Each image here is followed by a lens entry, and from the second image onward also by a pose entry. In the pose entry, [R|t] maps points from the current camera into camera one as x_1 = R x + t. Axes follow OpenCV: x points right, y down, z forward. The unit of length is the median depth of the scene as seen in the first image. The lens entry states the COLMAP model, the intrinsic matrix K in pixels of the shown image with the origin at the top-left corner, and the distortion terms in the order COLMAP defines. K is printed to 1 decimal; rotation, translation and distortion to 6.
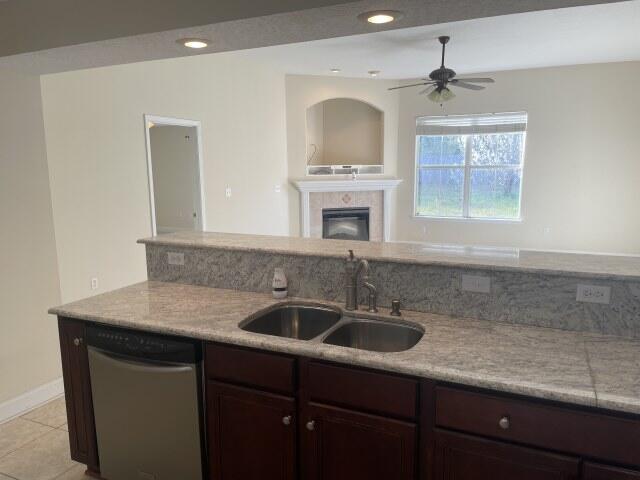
lens RADIAL K [[485.1, 0, 318.3], [0, 485.1, 243.8], [0, 0, 1]] dist [0.073029, -0.092560]
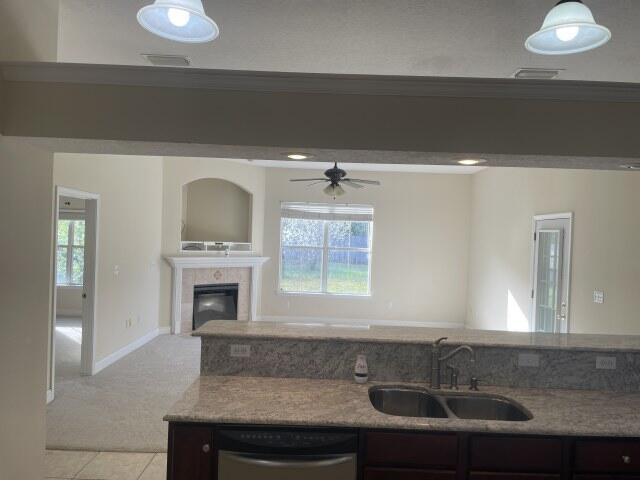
lens RADIAL K [[485.1, 0, 317.5], [0, 485.1, 236.1], [0, 0, 1]] dist [0.073029, -0.092560]
pose [[0.907852, 0.042911, 0.417089, -0.617310], [0.023358, 0.988029, -0.152492, -0.049134], [-0.418639, 0.148182, 0.895982, -0.002701]]
